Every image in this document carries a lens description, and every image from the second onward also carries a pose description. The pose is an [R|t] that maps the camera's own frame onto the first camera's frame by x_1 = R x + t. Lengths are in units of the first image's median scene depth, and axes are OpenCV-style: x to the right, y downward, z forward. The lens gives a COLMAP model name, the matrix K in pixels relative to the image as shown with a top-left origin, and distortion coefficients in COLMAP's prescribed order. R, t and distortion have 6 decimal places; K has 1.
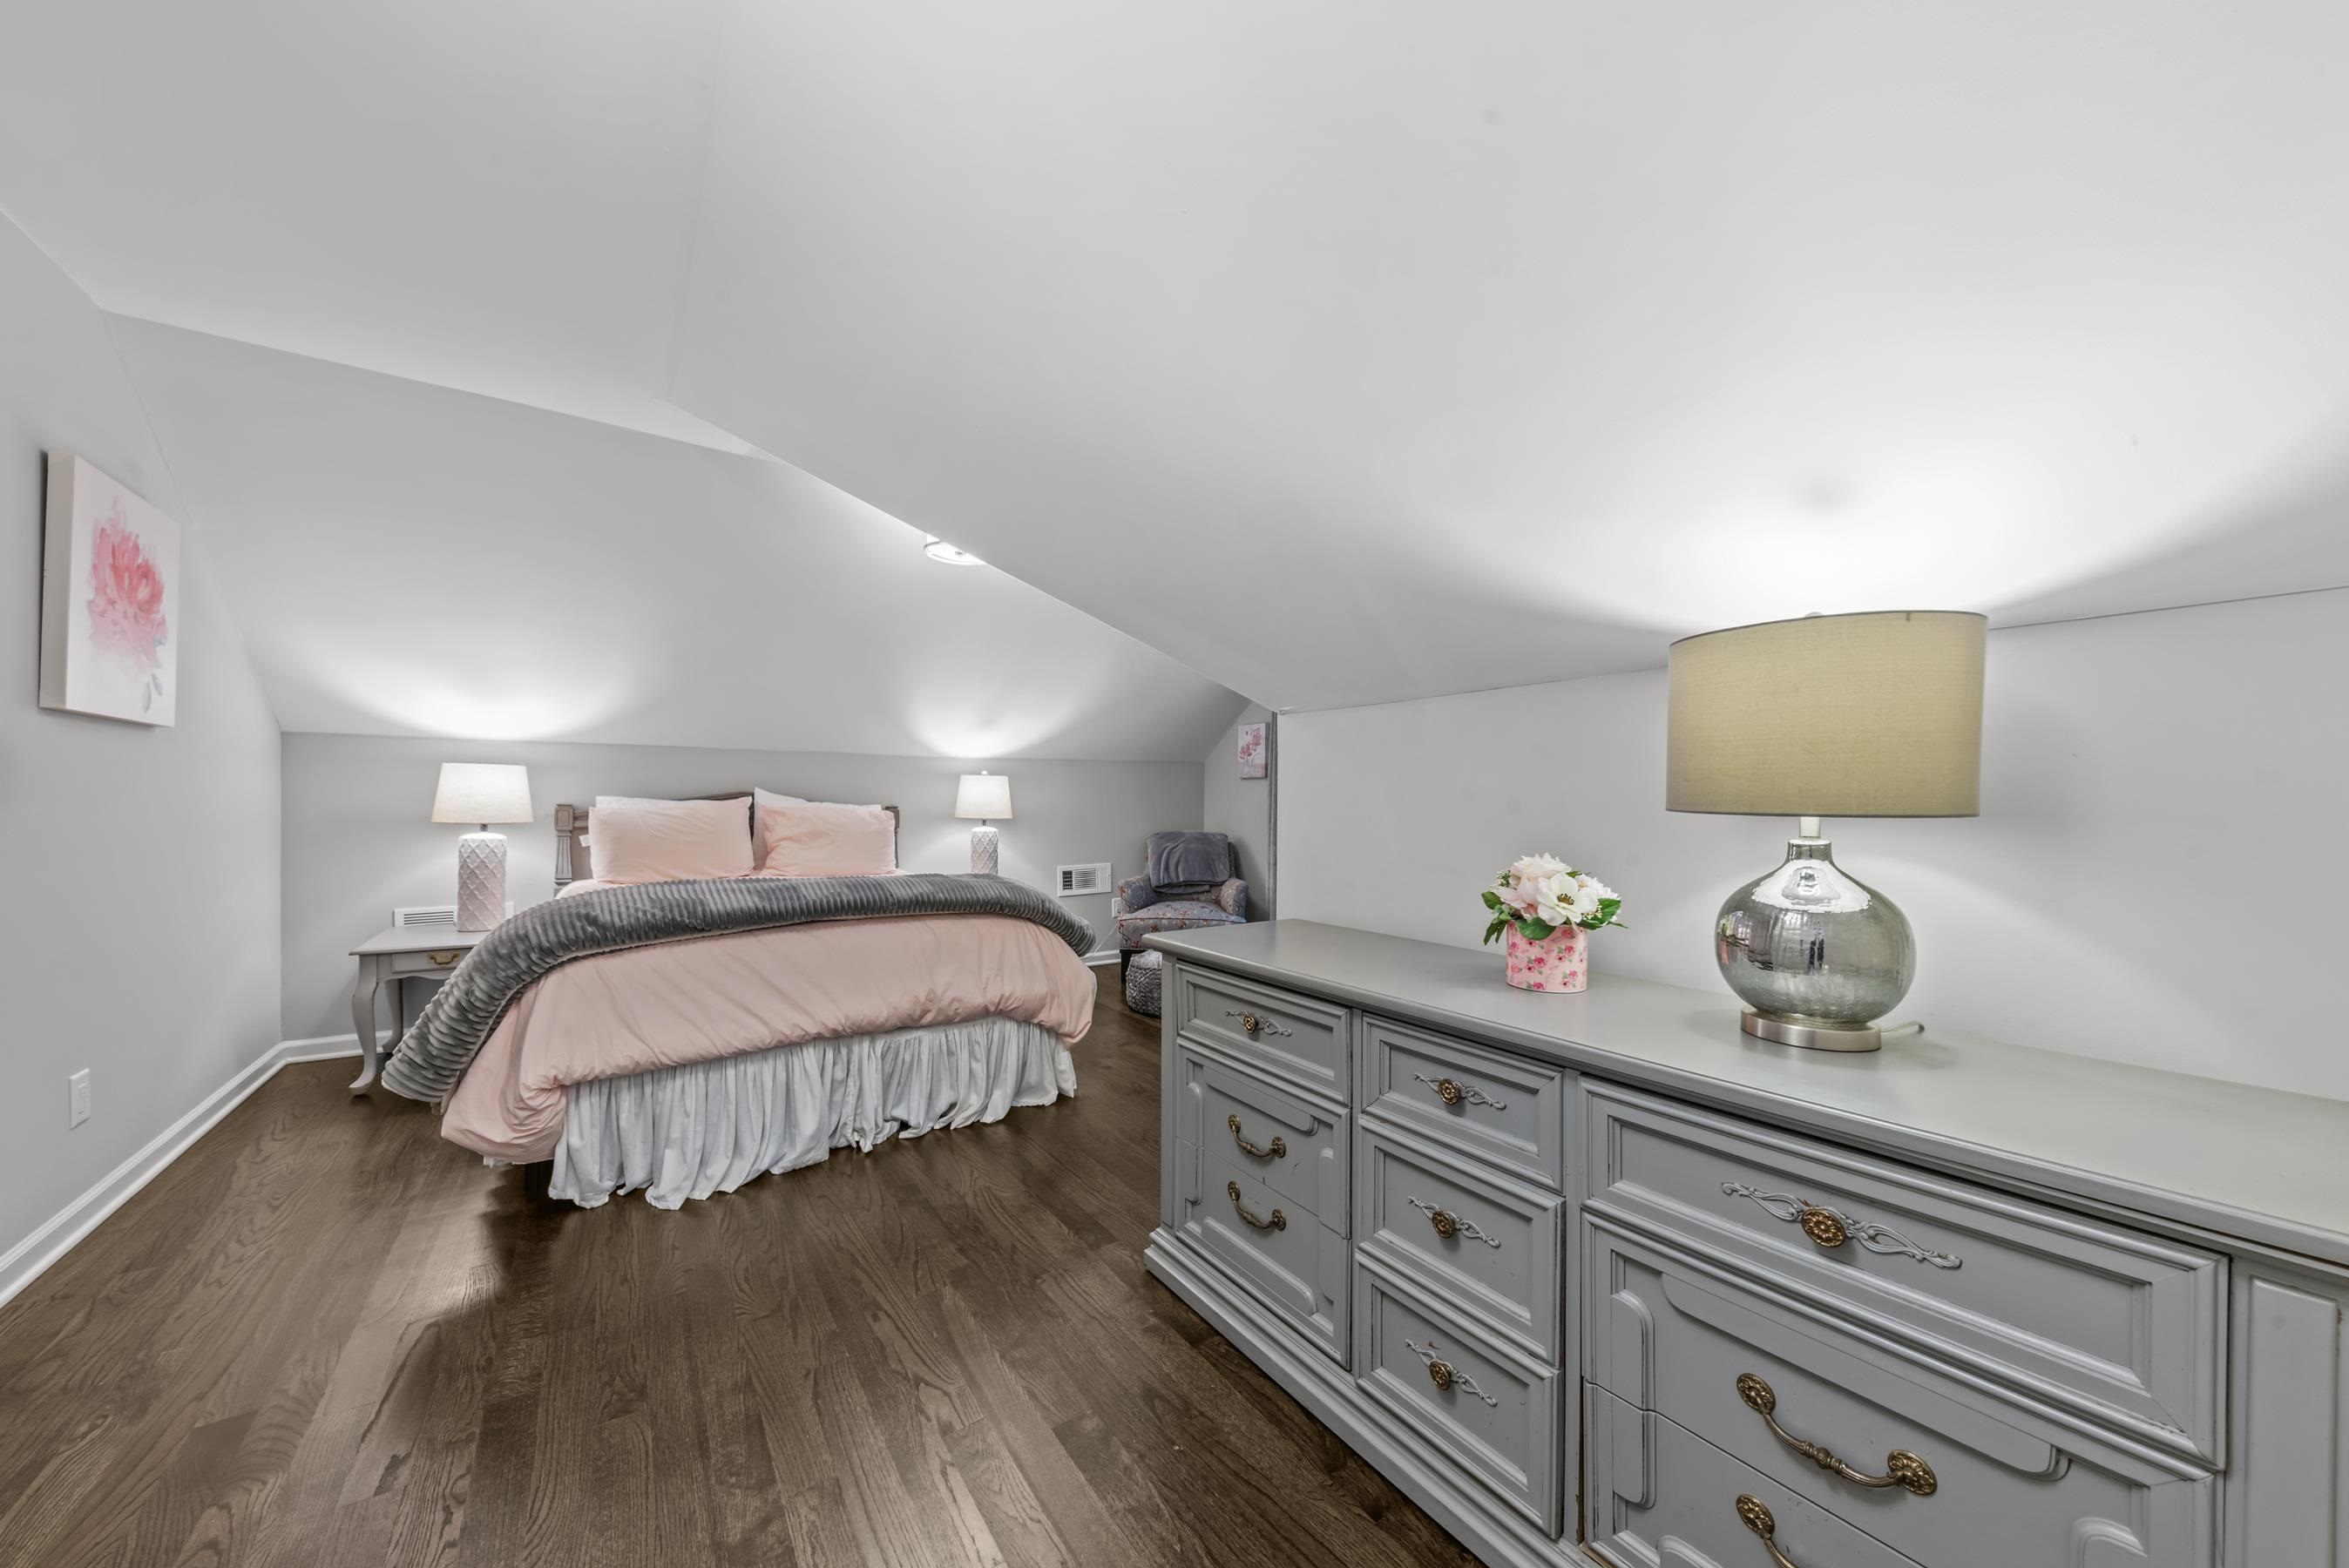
lens RADIAL K [[781.4, 0, 1174.5], [0, 781.4, 784.0], [0, 0, 1]] dist [0.011661, 0.000001]
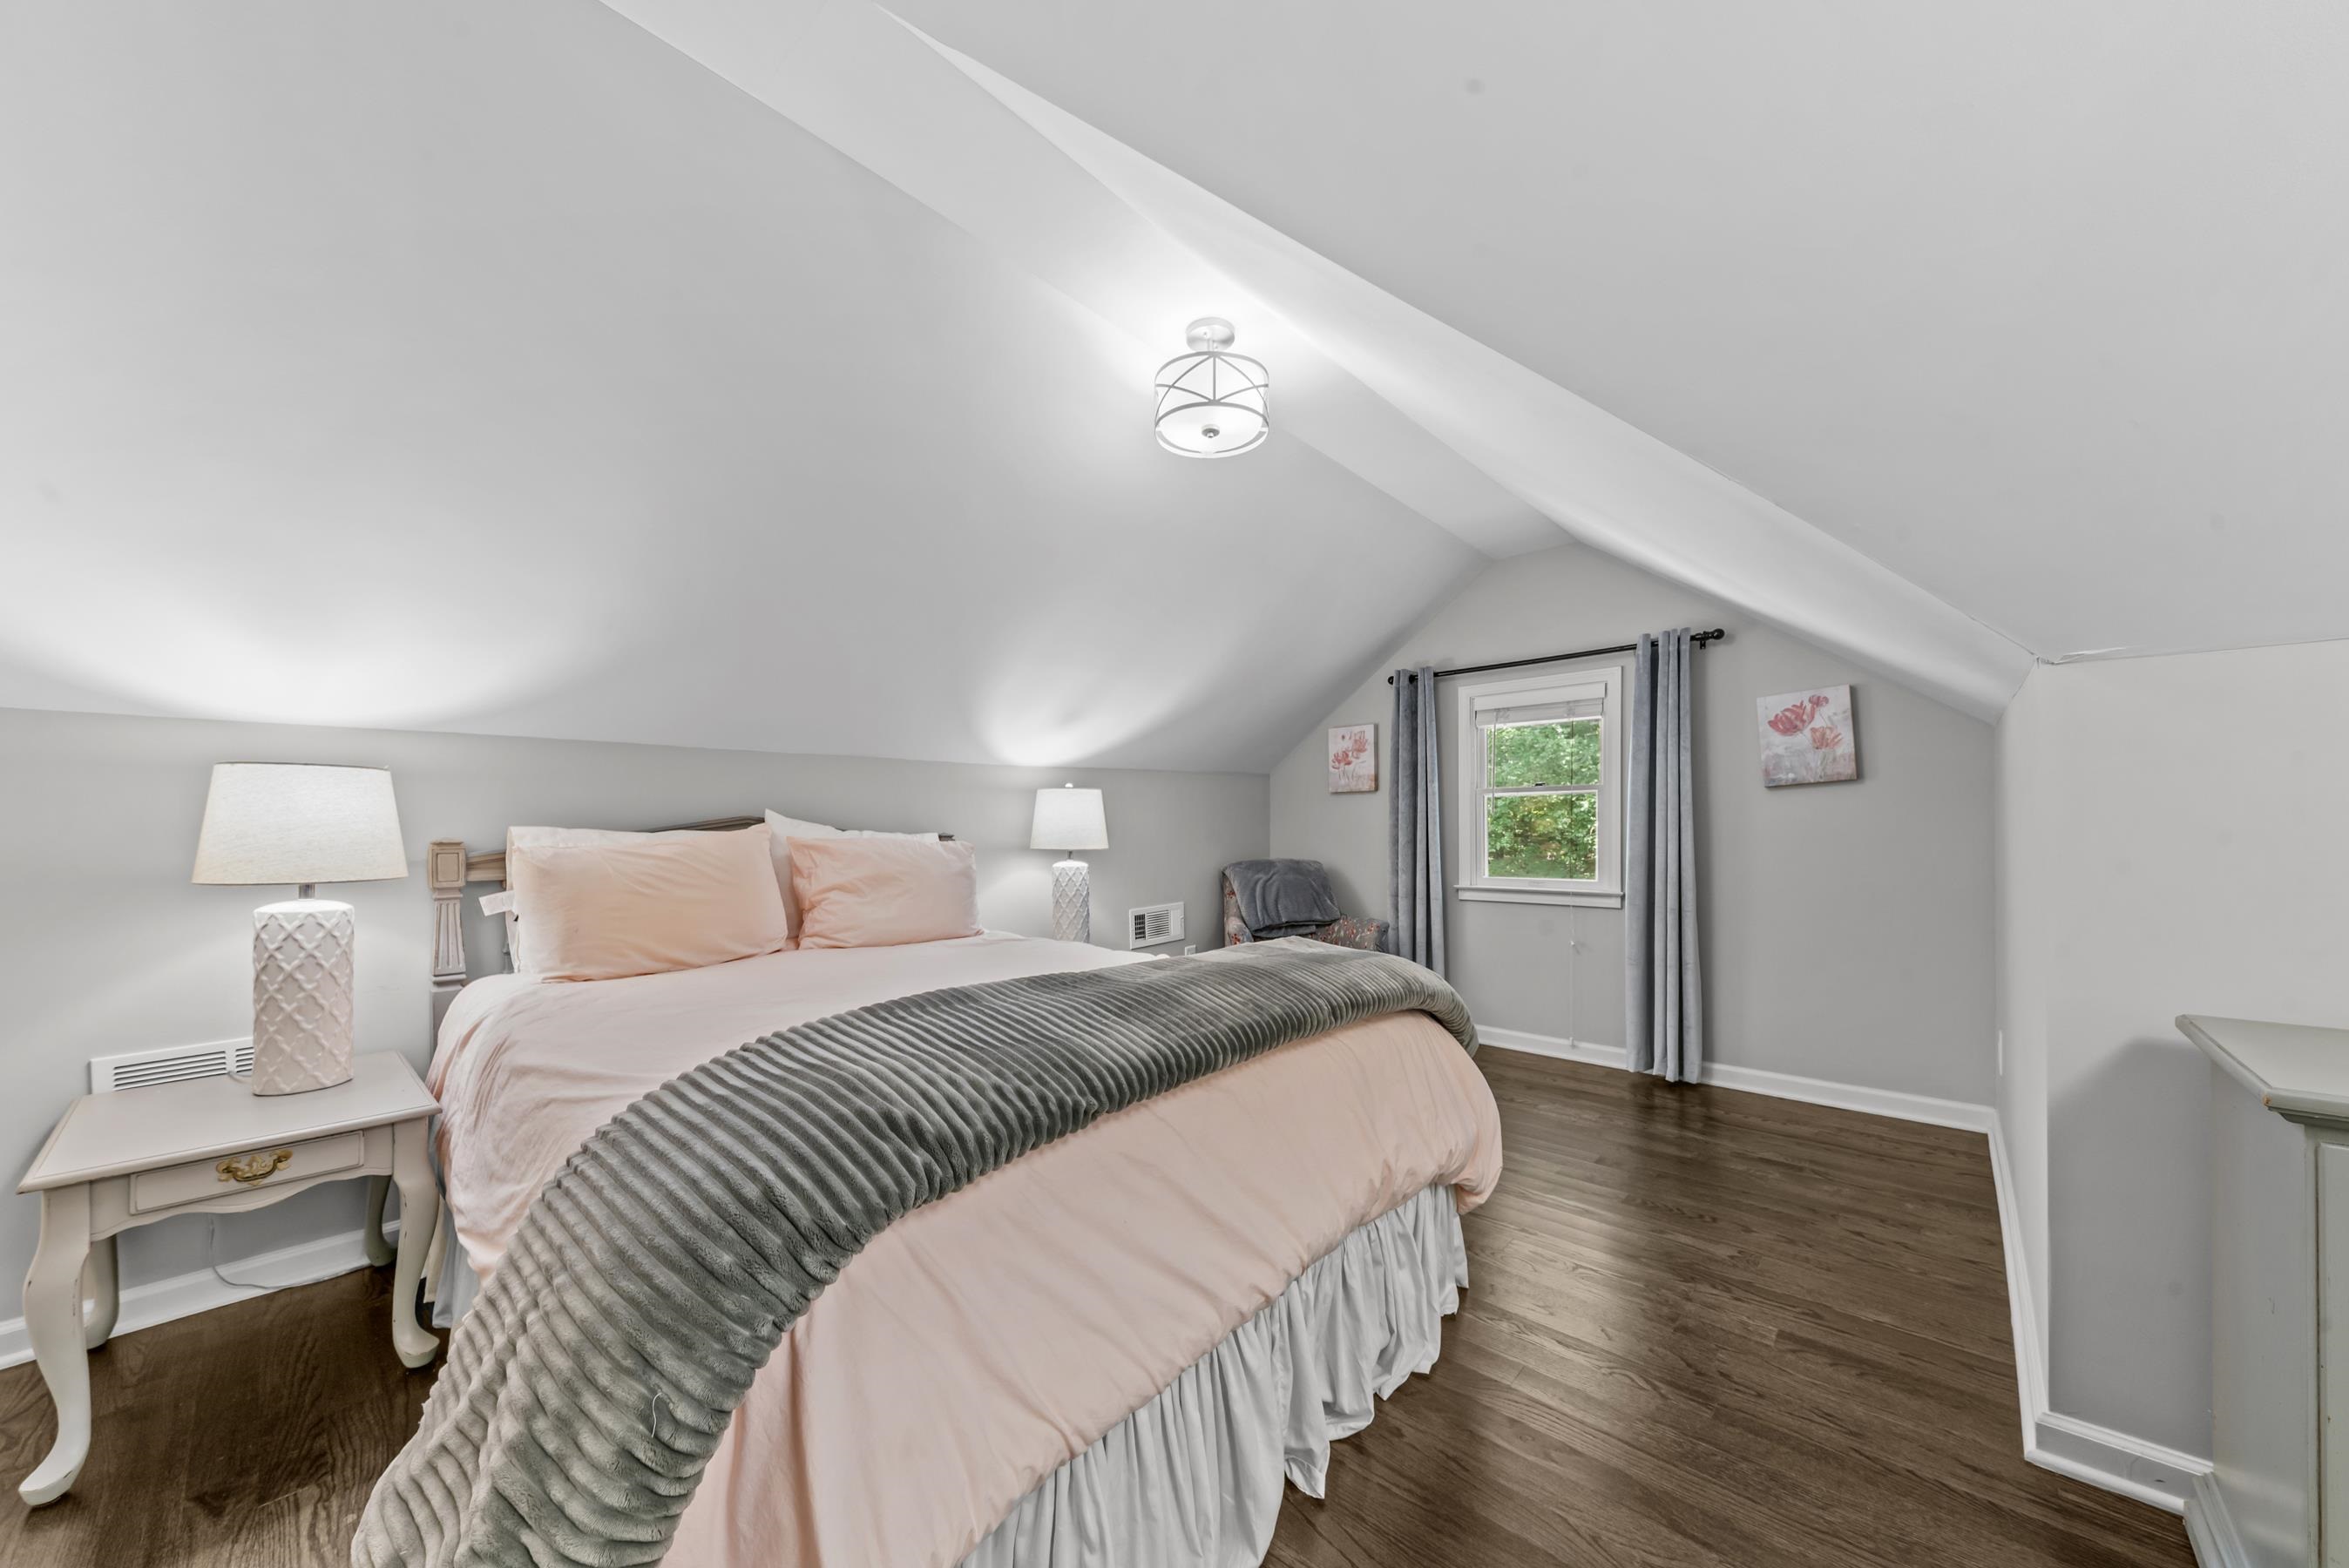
lens RADIAL K [[799.8, 0, 1169.8], [0, 799.8, 803.1], [0, 0, 1]] dist [0.007769, -0.000456]
pose [[0.976967, -0.011594, 0.213075, -0.365927], [0.012453, 0.999919, -0.002689, 0.005465], [-0.213026, 0.005280, 0.977032, 0.302685]]
